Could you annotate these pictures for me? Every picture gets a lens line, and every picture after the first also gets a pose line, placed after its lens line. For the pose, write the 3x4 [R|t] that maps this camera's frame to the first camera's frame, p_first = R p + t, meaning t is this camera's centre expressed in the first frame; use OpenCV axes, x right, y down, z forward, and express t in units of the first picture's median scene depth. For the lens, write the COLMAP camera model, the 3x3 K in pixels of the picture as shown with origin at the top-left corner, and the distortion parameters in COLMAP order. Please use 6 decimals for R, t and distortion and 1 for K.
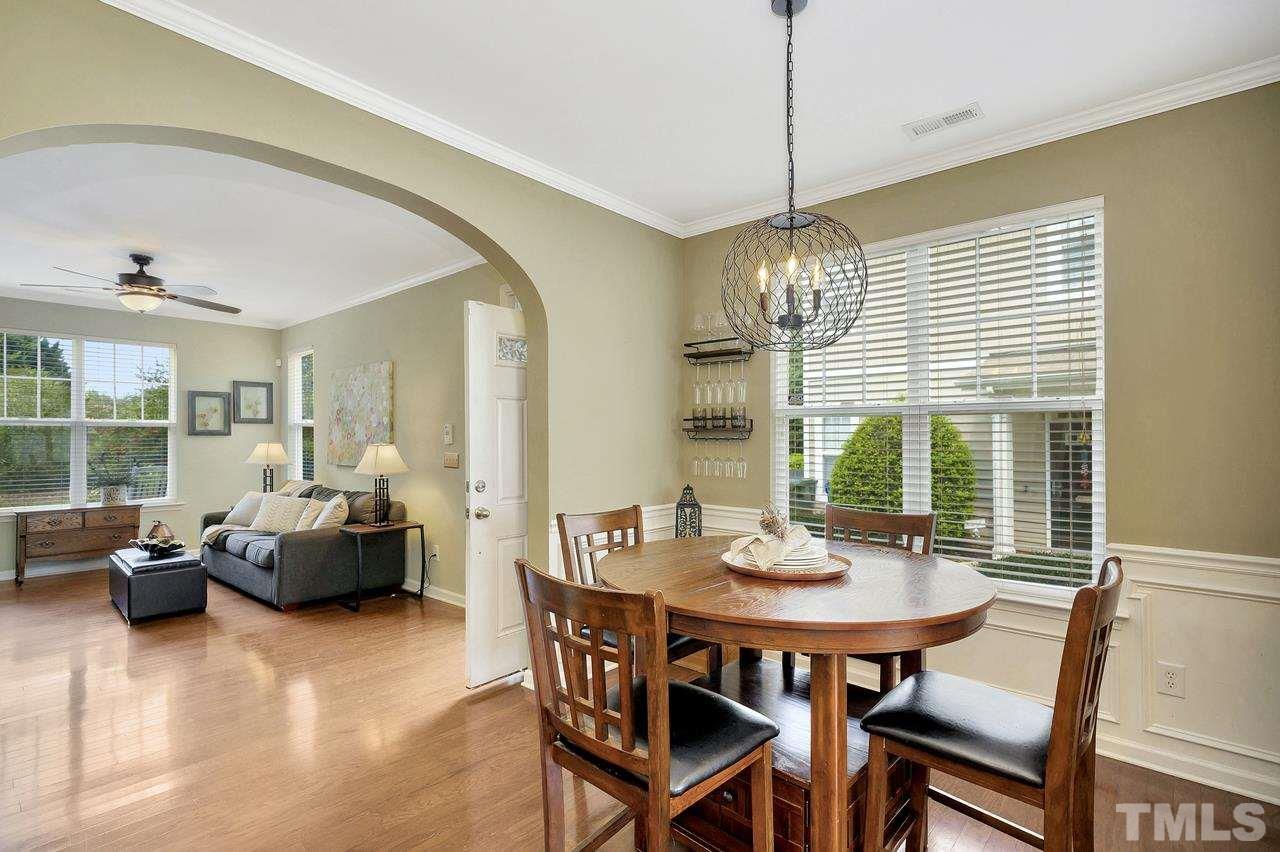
lens RADIAL K [[597.8, 0, 640.0], [0, 597.8, 426.0], [0, 0, 1]] dist [-0.002088, -0.000656]
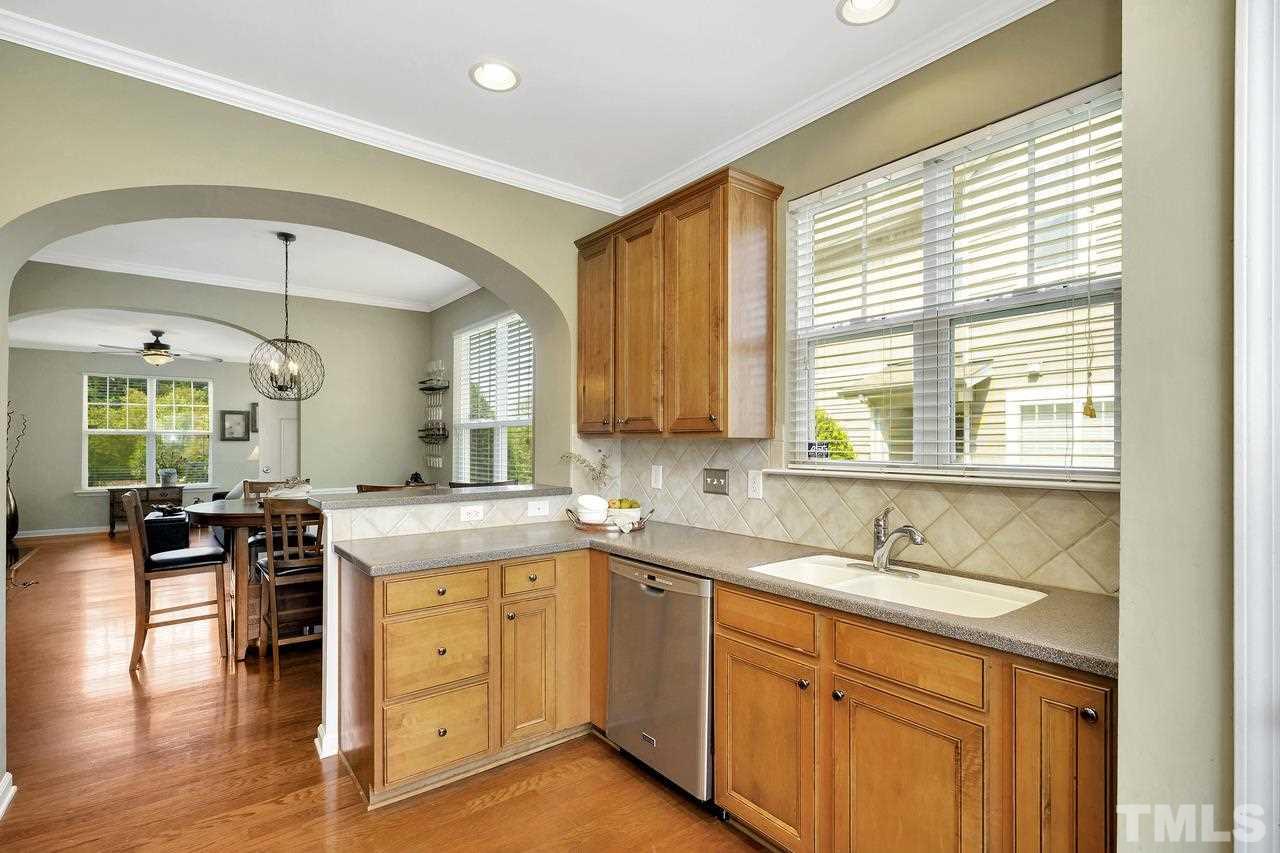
lens RADIAL K [[597.8, 0, 640.0], [0, 597.8, 426.5], [0, 0, 1]] dist [-0.002088, -0.000656]
pose [[0.983140, -0.006148, -0.182753, 0.525142], [0.004380, 0.999940, -0.010075, -0.000162], [0.182803, 0.009104, 0.983107, -0.253407]]
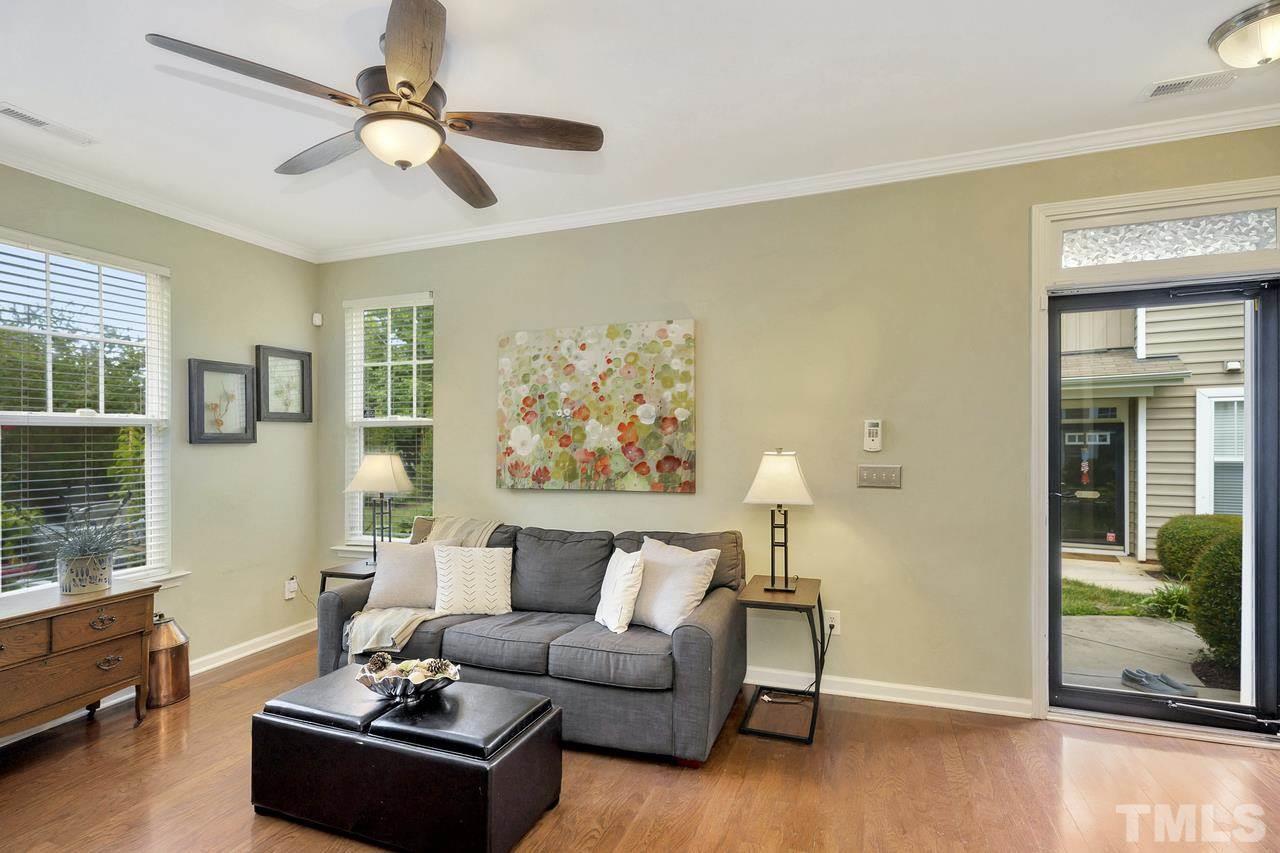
lens RADIAL K [[597.8, 0, 640.0], [0, 597.8, 426.5], [0, 0, 1]] dist [-0.002088, -0.000656]
pose [[0.928815, -0.001133, 0.370541, -0.582868], [0.002257, 0.999994, -0.002600, 0.003075], [-0.370536, 0.003251, 0.928812, 0.364608]]
